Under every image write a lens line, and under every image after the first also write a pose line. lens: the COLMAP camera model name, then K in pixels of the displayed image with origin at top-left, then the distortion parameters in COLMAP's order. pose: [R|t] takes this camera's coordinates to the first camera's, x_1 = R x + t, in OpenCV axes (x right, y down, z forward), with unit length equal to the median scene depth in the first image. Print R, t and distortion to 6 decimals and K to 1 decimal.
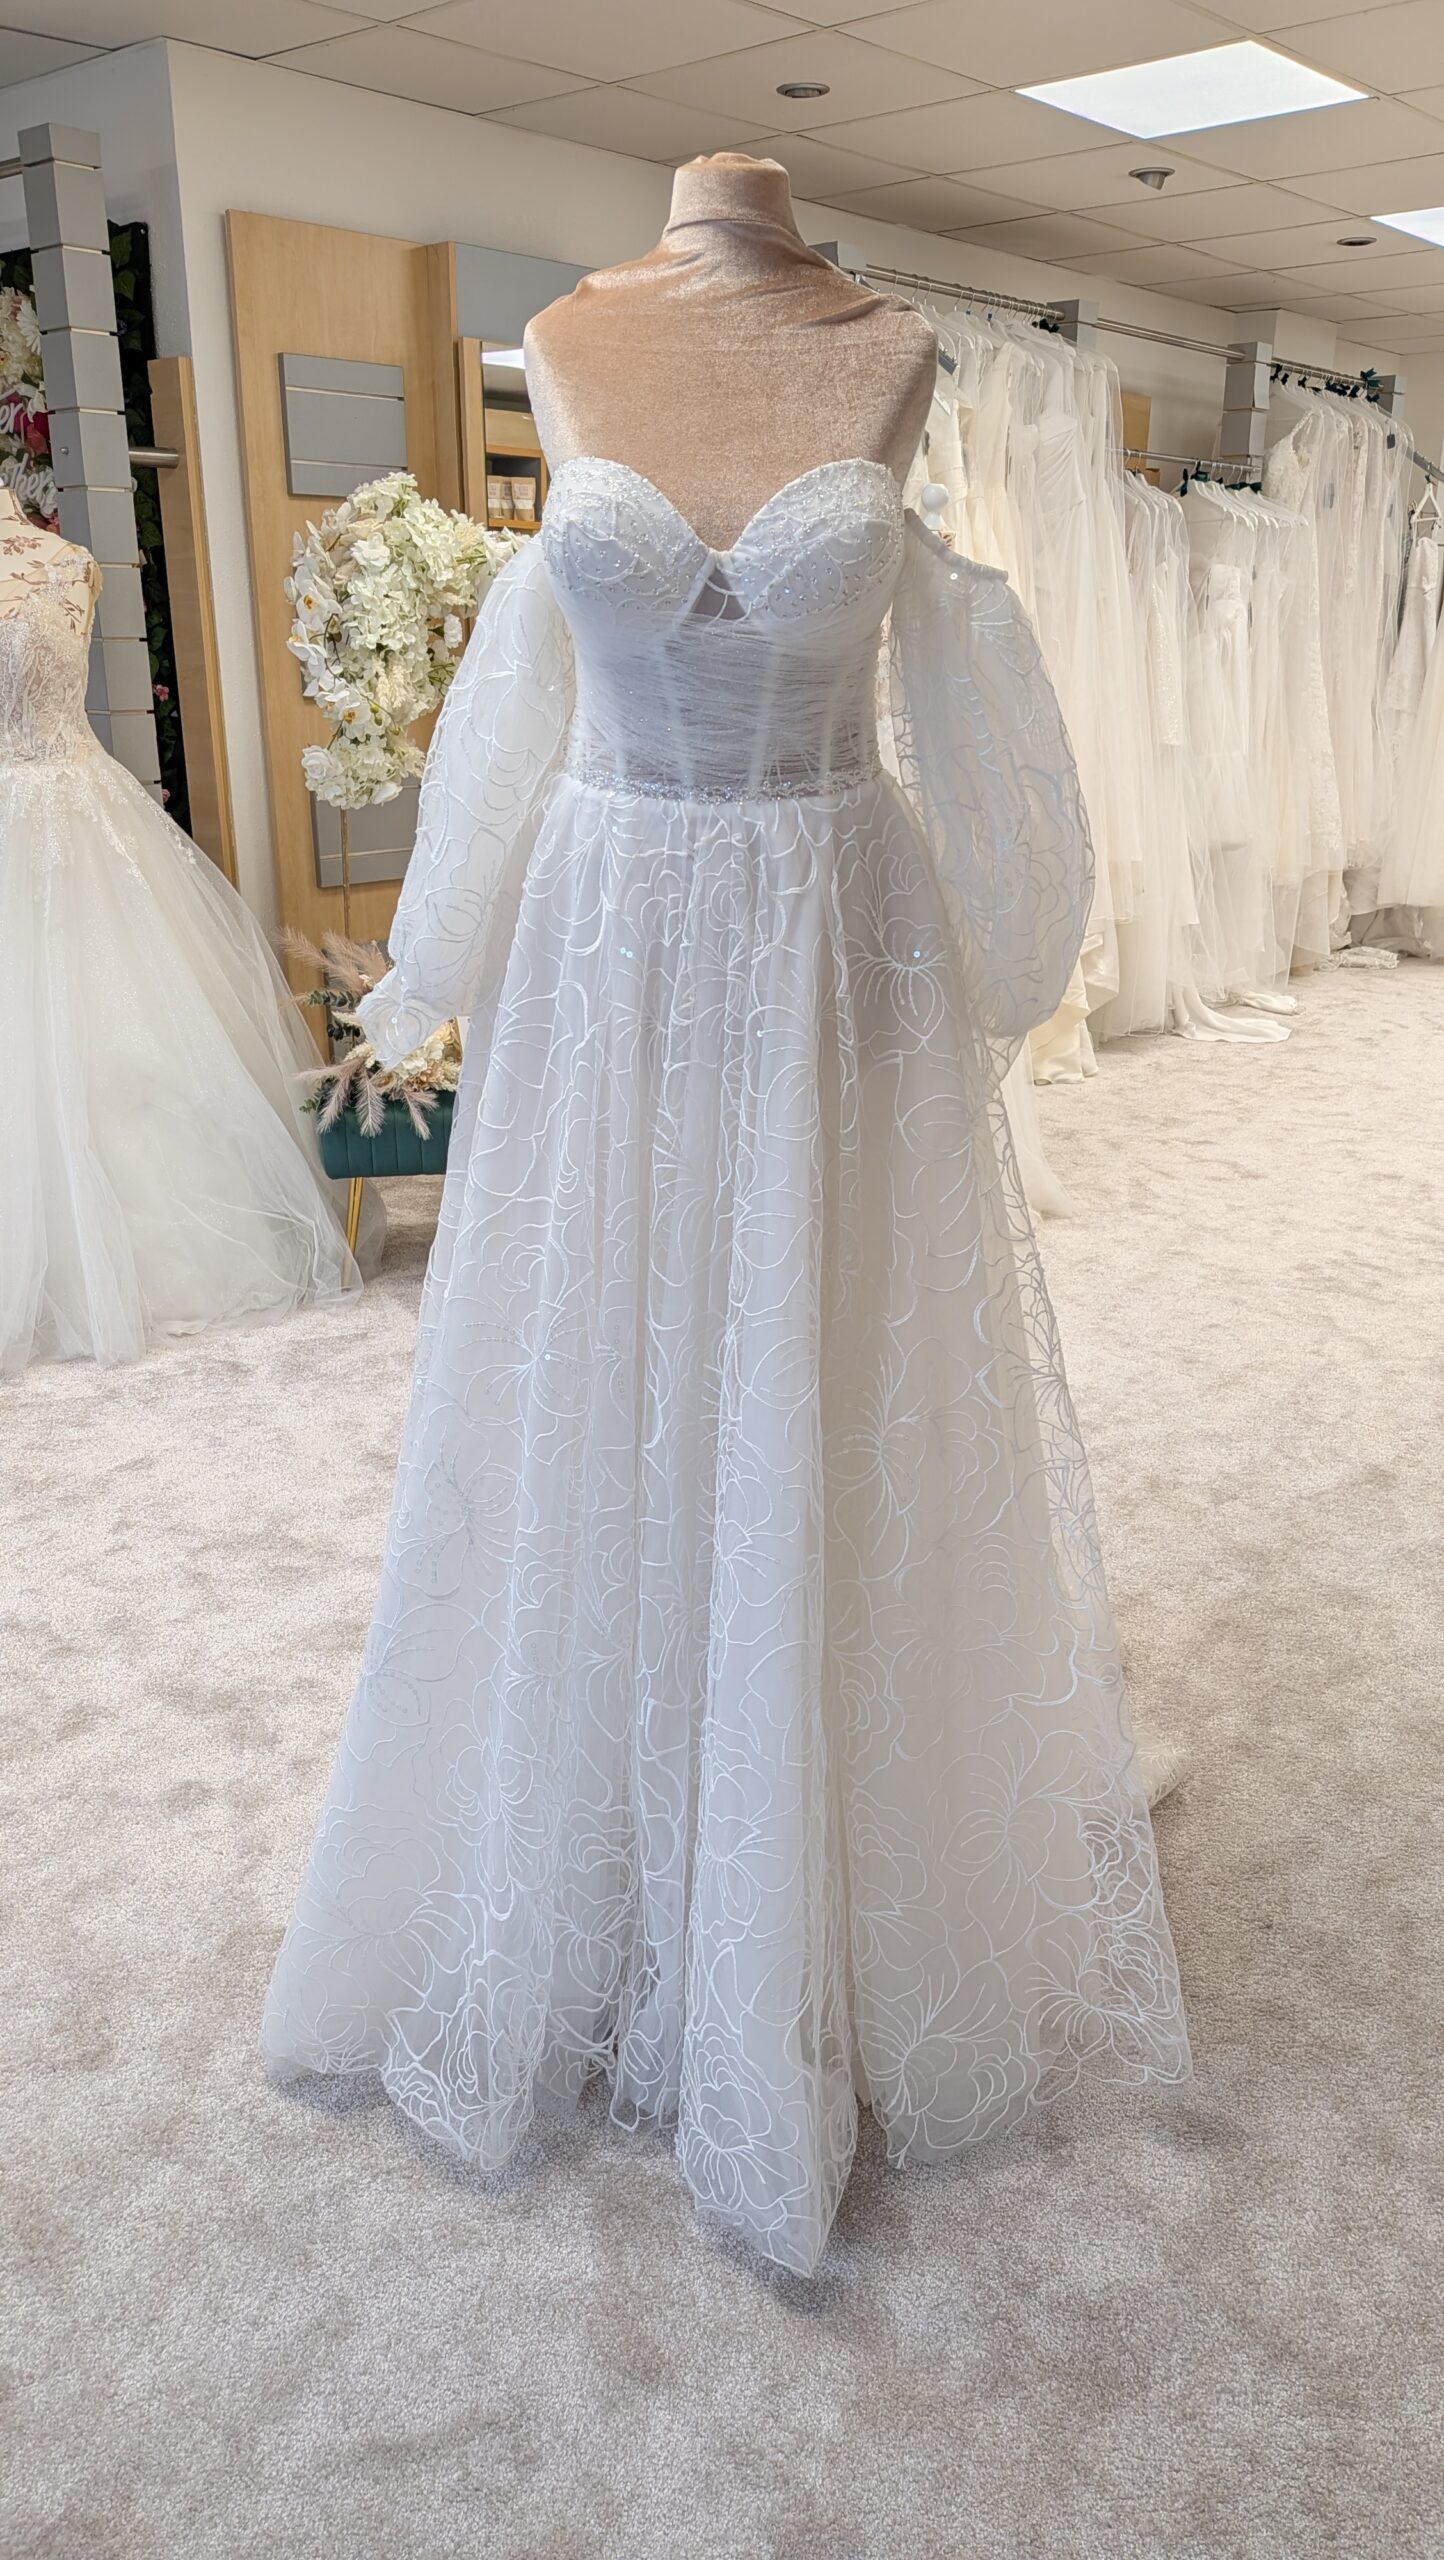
lens RADIAL K [[1828.1, 0, 707.6], [0, 1828.1, 1313.6], [0, 0, 1]] dist [0.046027, -0.086276]
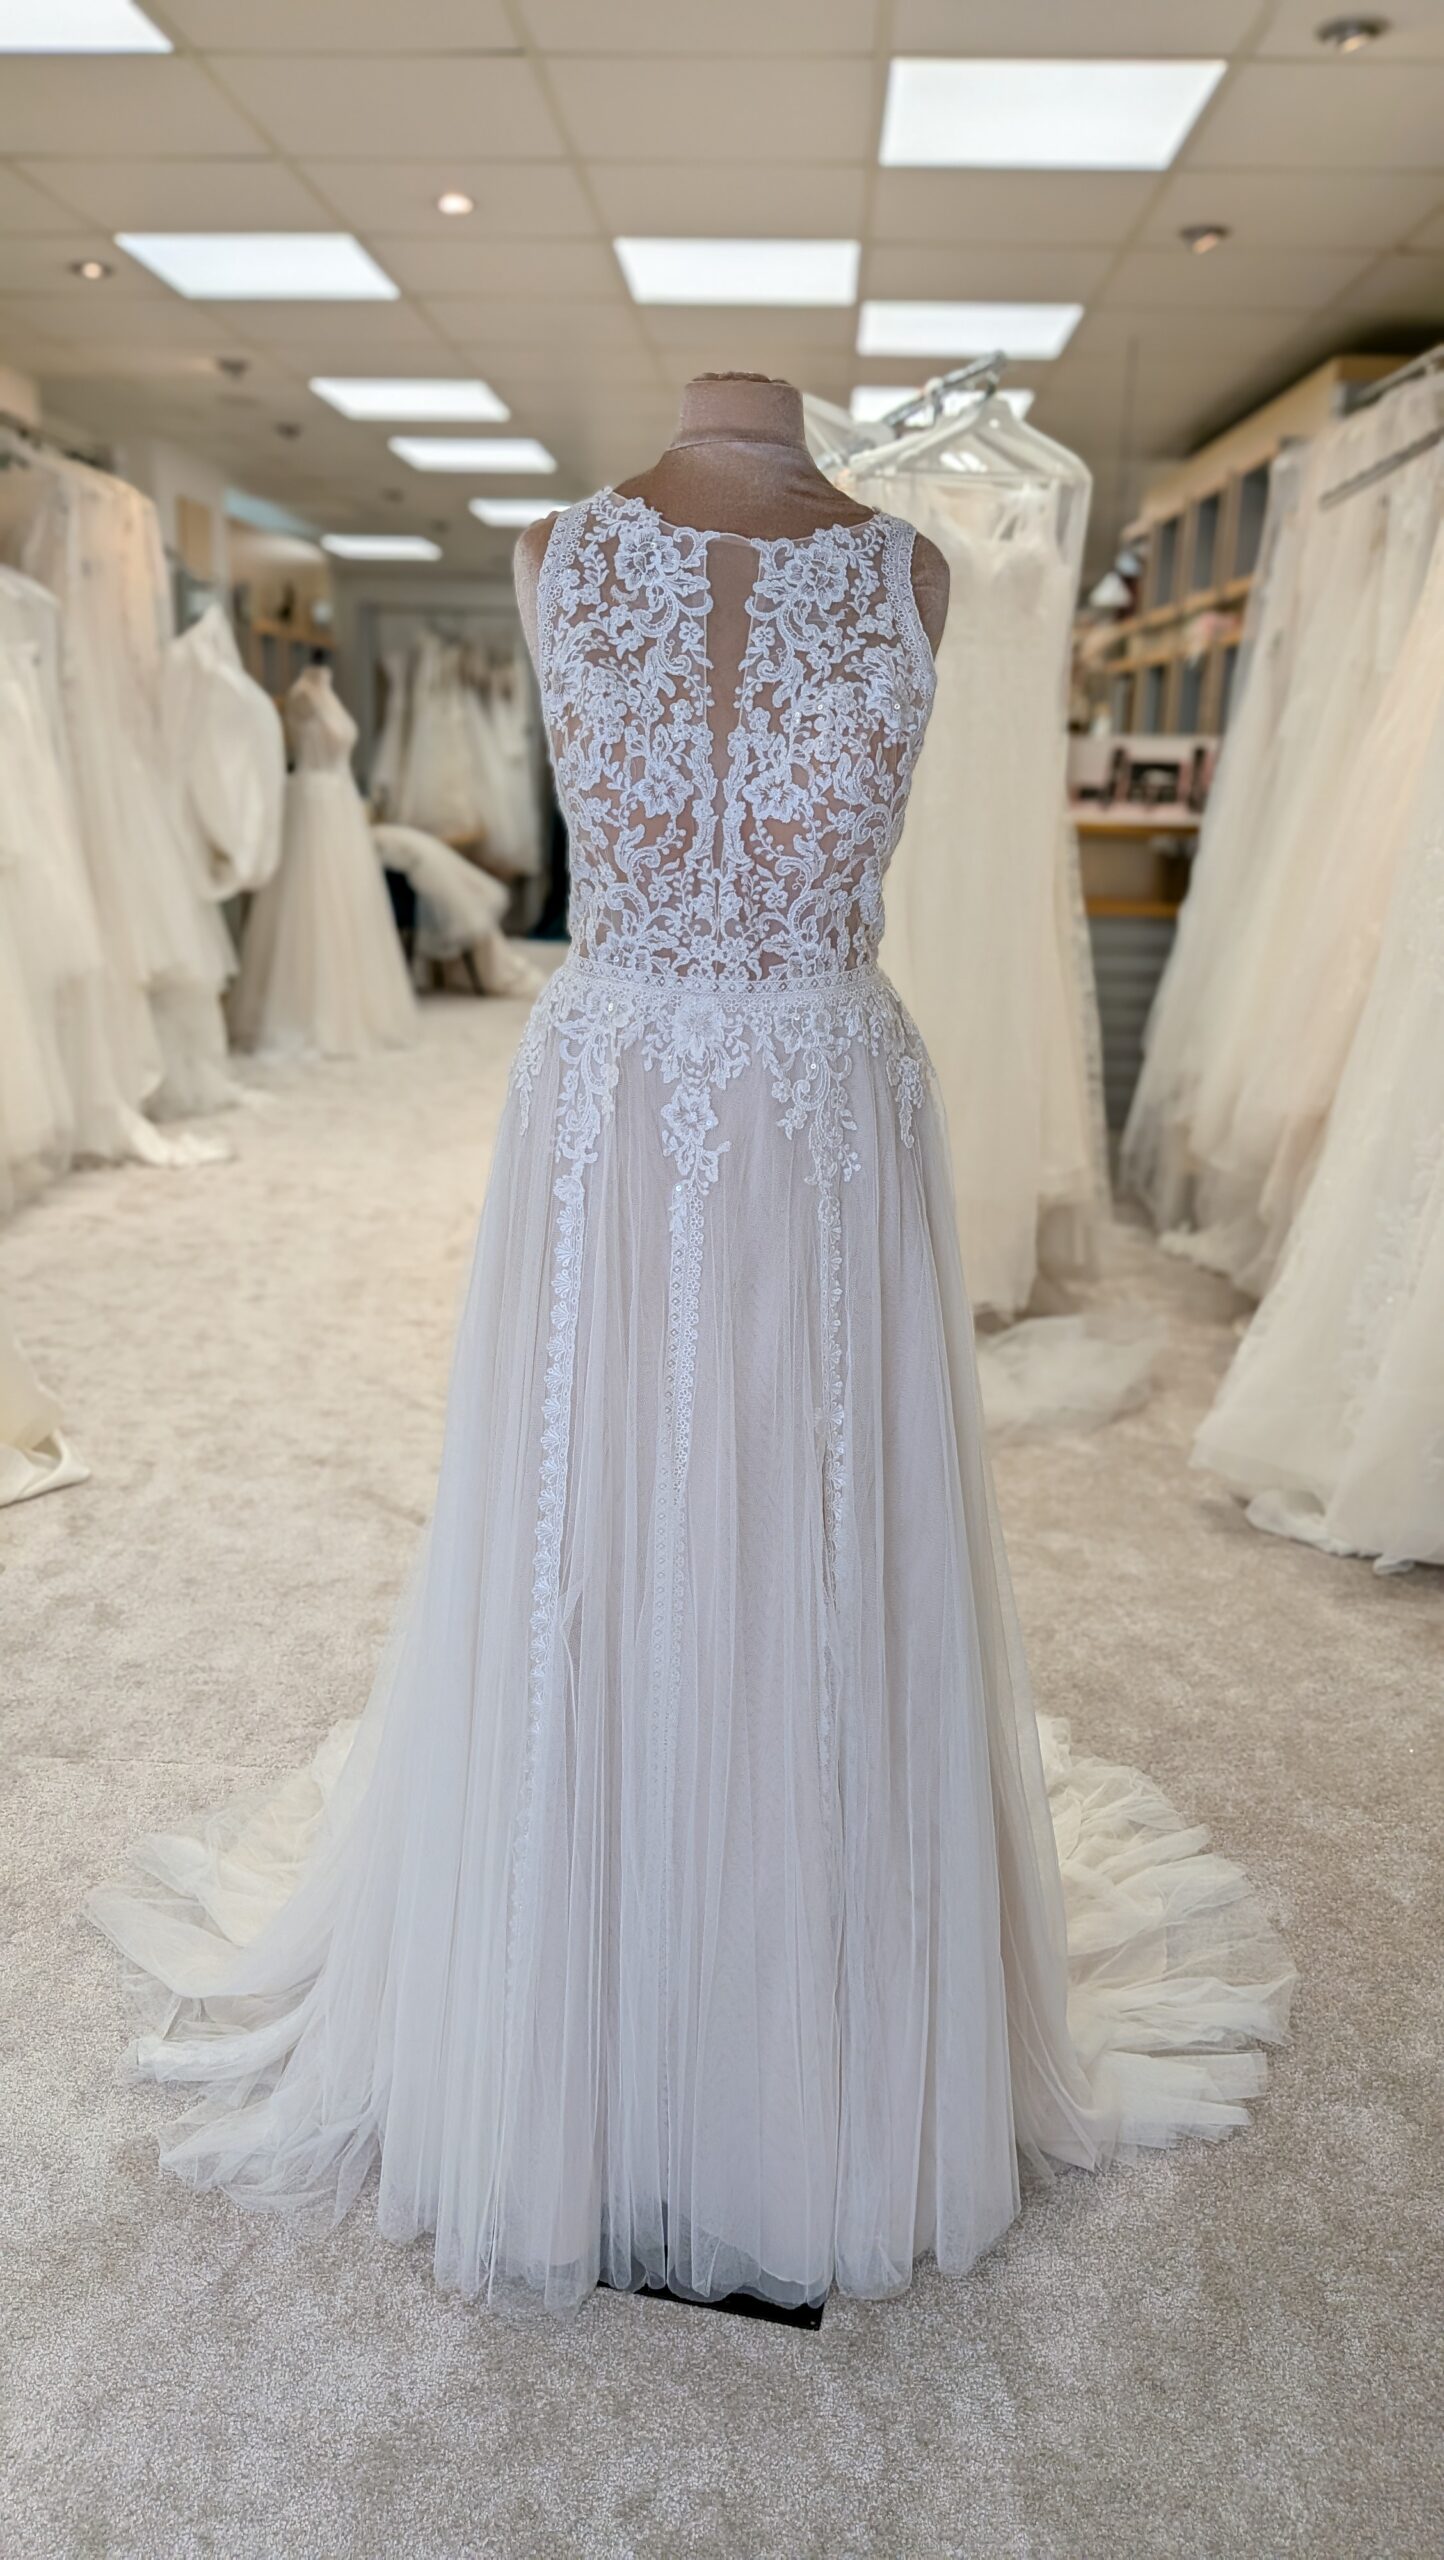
lens RADIAL K [[1852.7, 0, 682.7], [0, 1852.7, 1263.5], [0, 0, 1]] dist [0.048570, -0.078740]
pose [[0.776866, -0.146349, 0.612423, -0.035979], [0.196644, 0.980358, -0.015173, -0.105793], [-0.598173, 0.132217, 0.790385, 0.327281]]
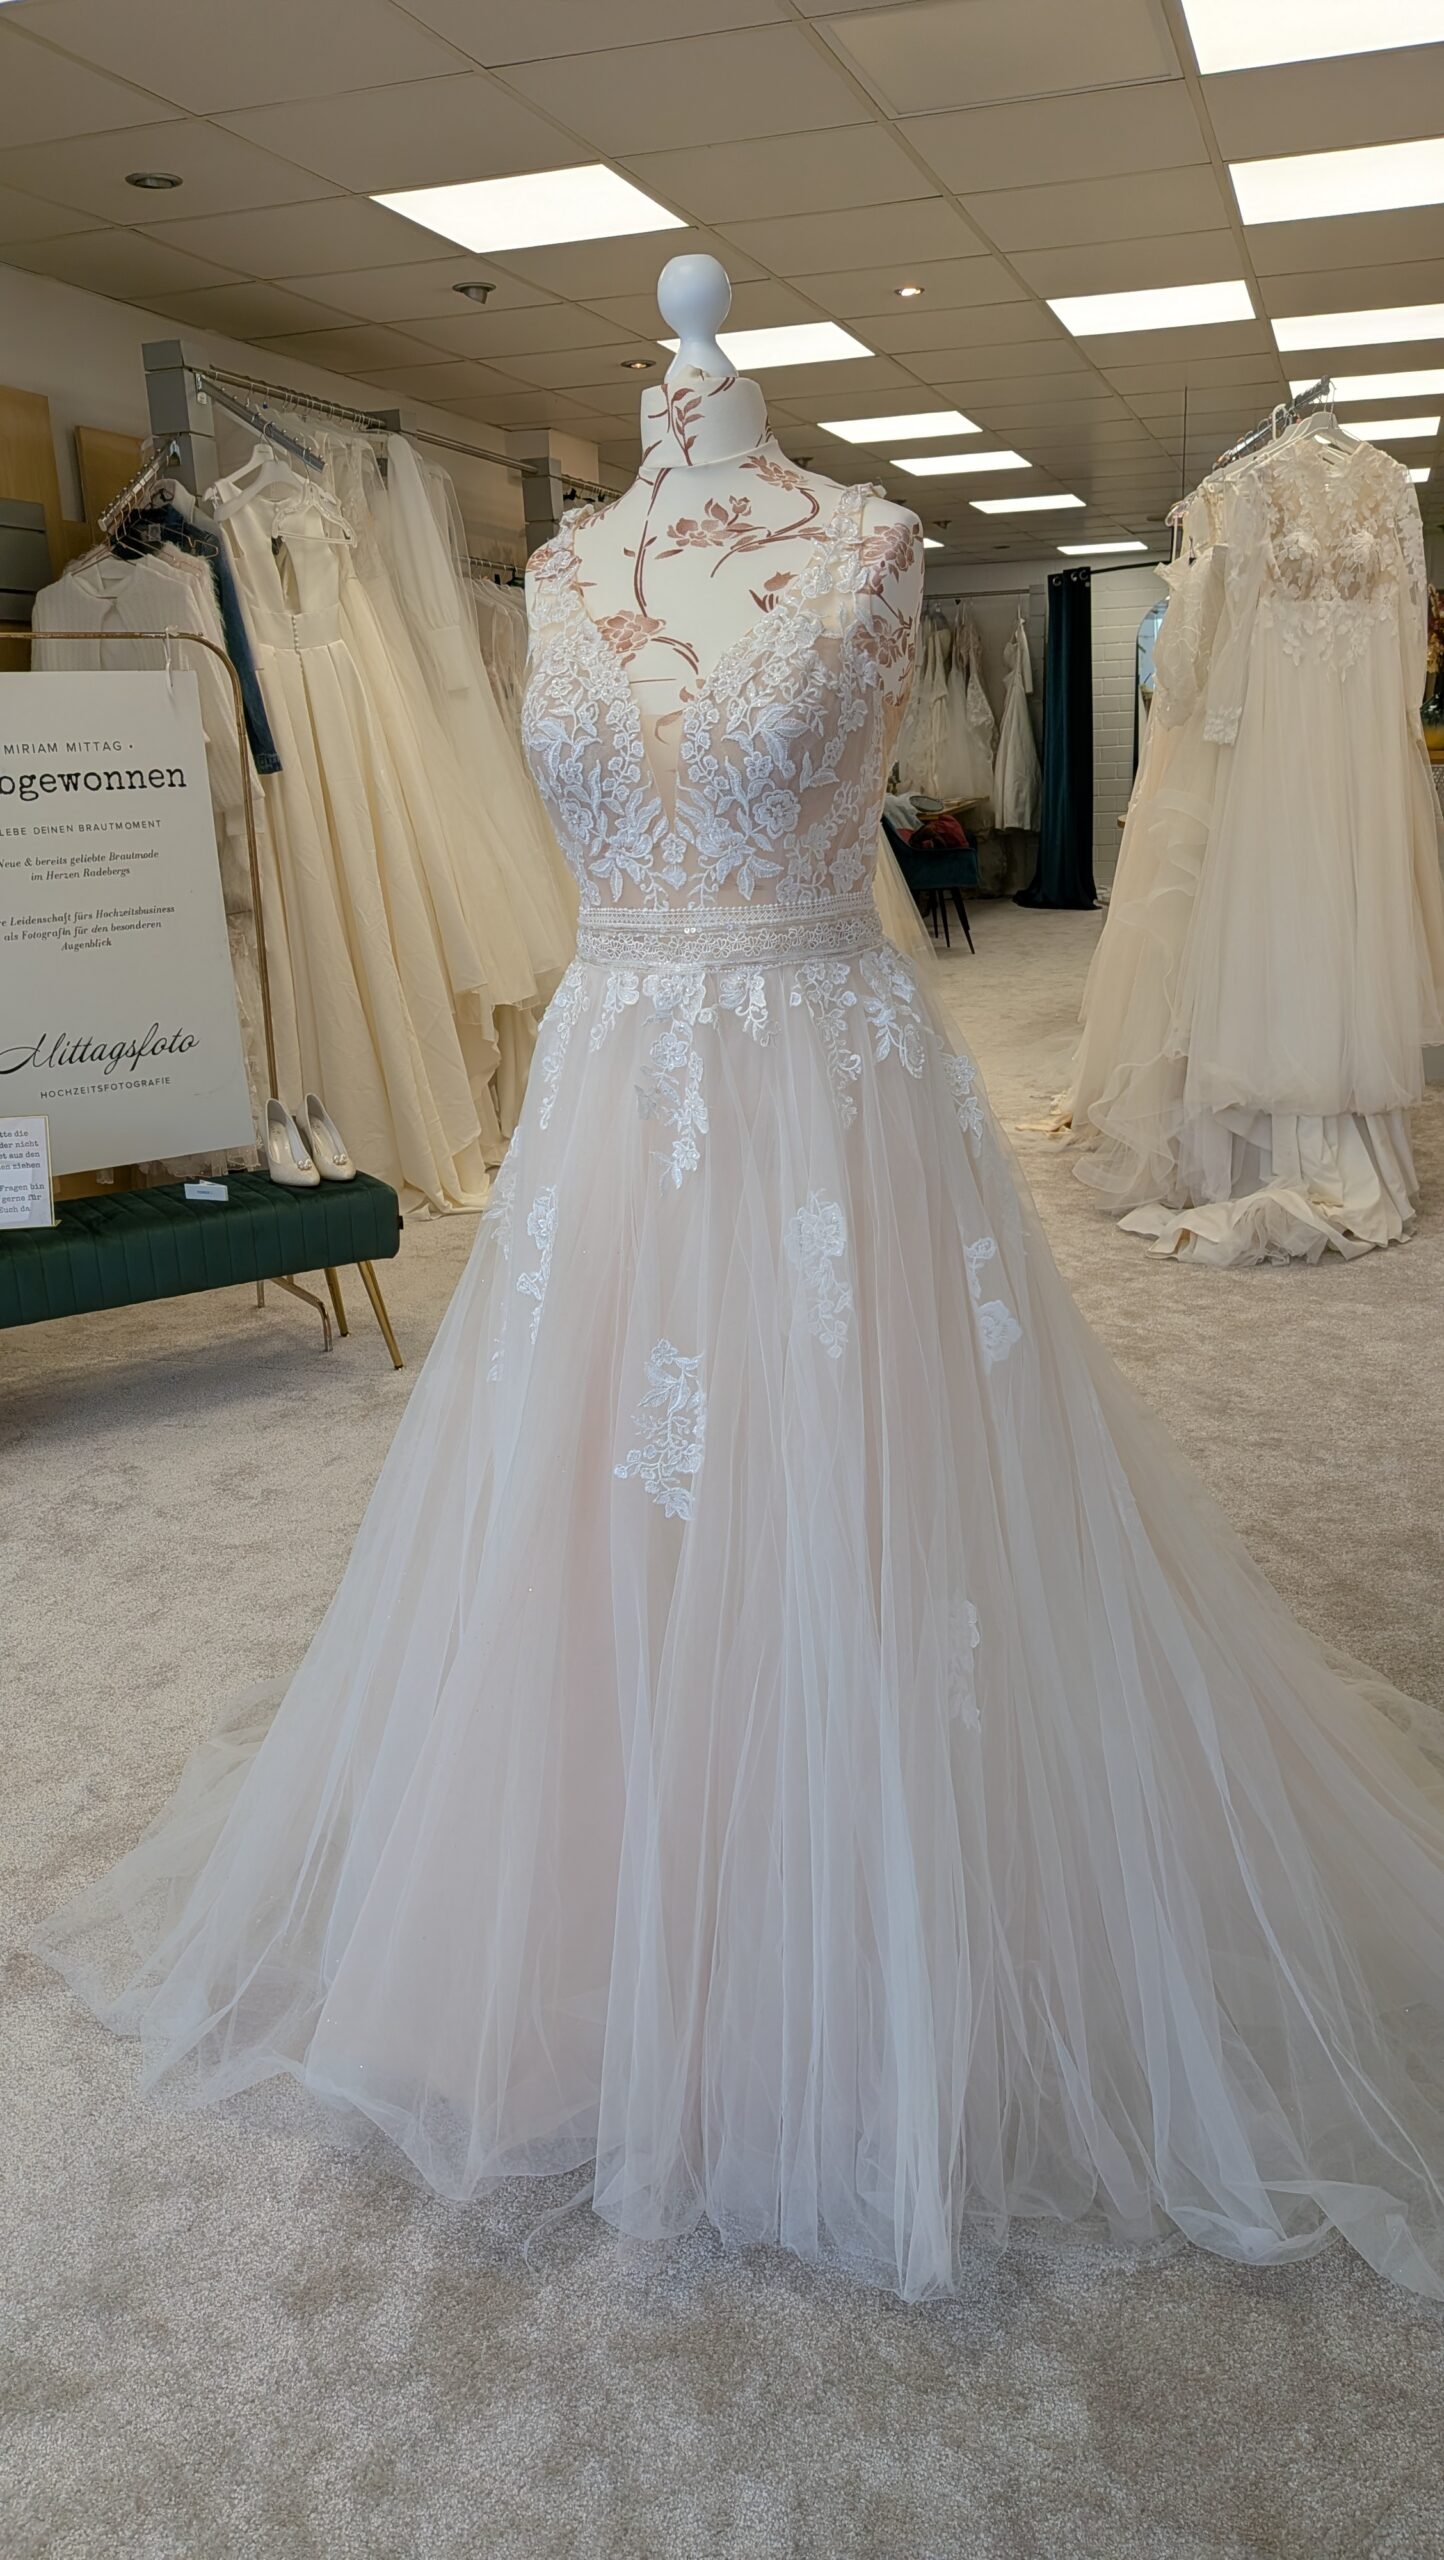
lens RADIAL K [[1850.1, 0, 744.7], [0, 1850.1, 1319.6], [0, 0, 1]] dist [0.062330, -0.113793]
pose [[0.907215, -0.157404, 0.390109, -0.151570], [0.181755, 0.982999, -0.026051, 0.007685], [-0.379376, 0.094538, 0.920400, 0.034214]]
